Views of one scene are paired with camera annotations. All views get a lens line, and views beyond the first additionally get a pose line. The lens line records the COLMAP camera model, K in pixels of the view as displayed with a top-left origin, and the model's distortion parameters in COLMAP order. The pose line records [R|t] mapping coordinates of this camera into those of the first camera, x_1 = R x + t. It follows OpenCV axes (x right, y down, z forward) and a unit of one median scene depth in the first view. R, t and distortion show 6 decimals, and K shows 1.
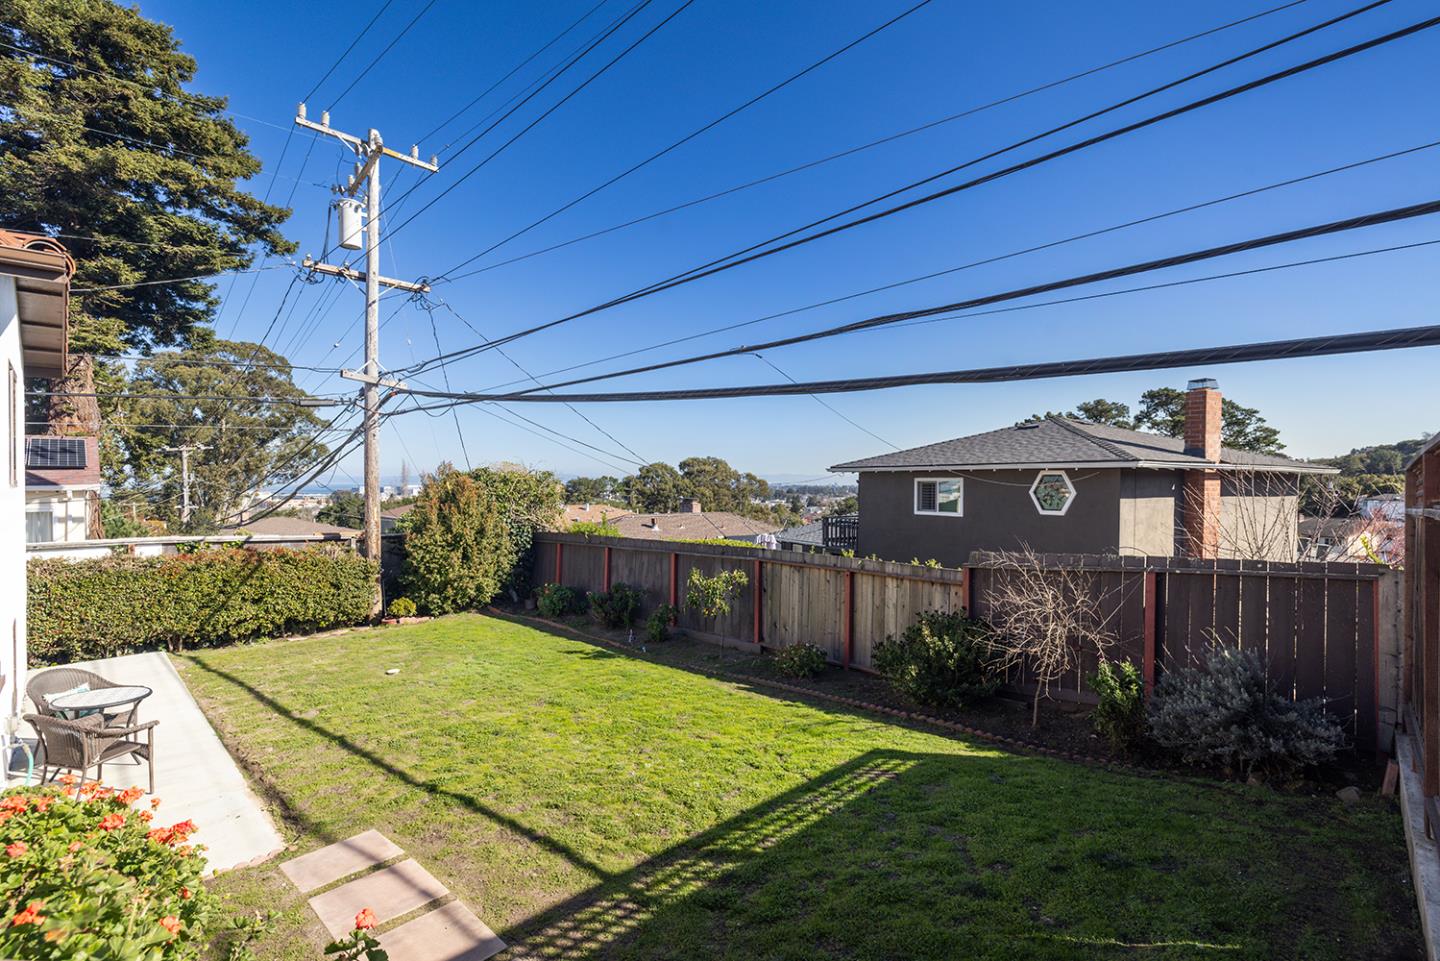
lens RADIAL K [[654.1, 0, 688.5], [0, 654.1, 492.9], [0, 0, 1]] dist [-0.011379, 0.001686]
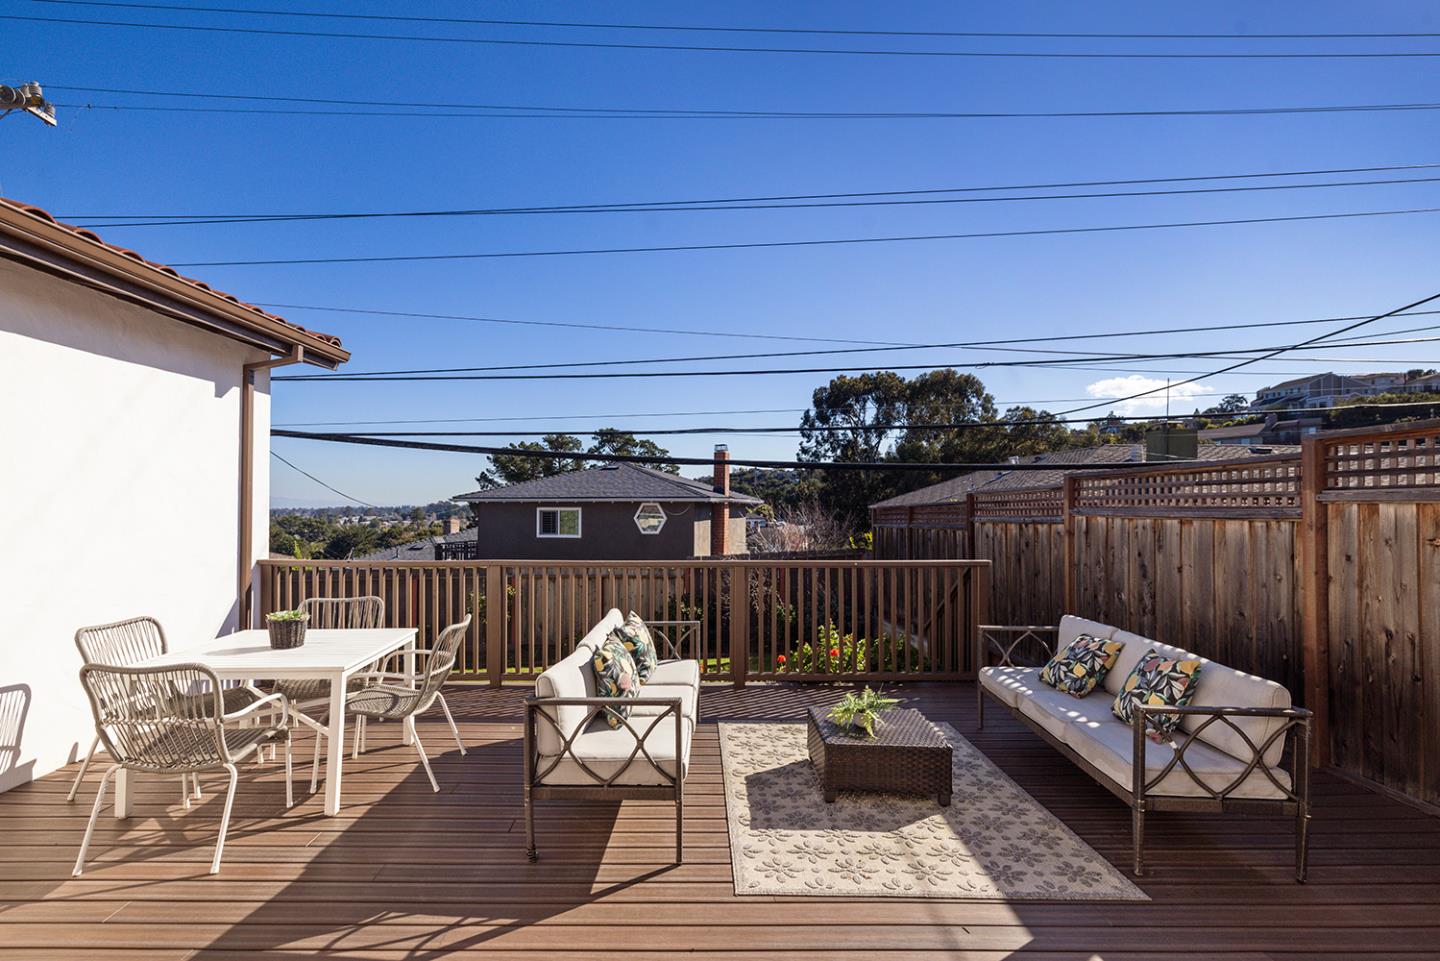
lens RADIAL K [[689.5, 0, 697.1], [0, 689.5, 506.9], [0, 0, 1]] dist [0.018409, 0.000316]
pose [[0.703968, -0.005874, 0.710207, -0.404824], [0.015299, 0.999859, -0.006895, -0.011970], [-0.710067, 0.015719, 0.703959, -0.132929]]
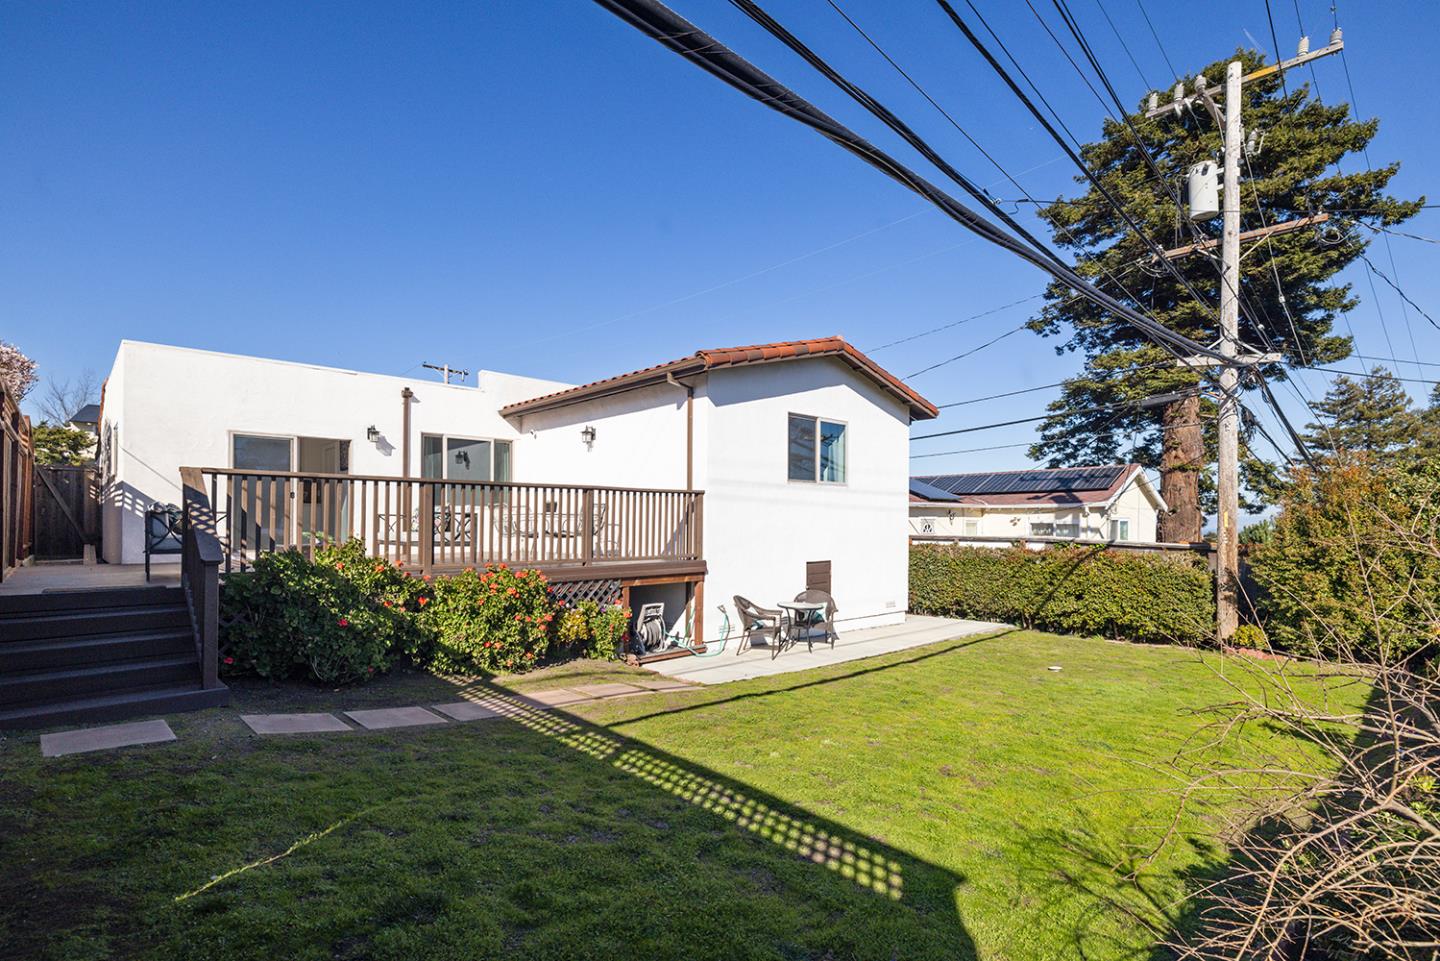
lens RADIAL K [[654.1, 0, 719.1], [0, 654.1, 519.7], [0, 0, 1]] dist [-0.011379, 0.001686]
pose [[0.021539, -0.006137, -0.999749, 0.276239], [-0.014471, 0.999874, -0.006449, 0.038423], [0.999663, 0.014606, 0.021448, 0.269967]]
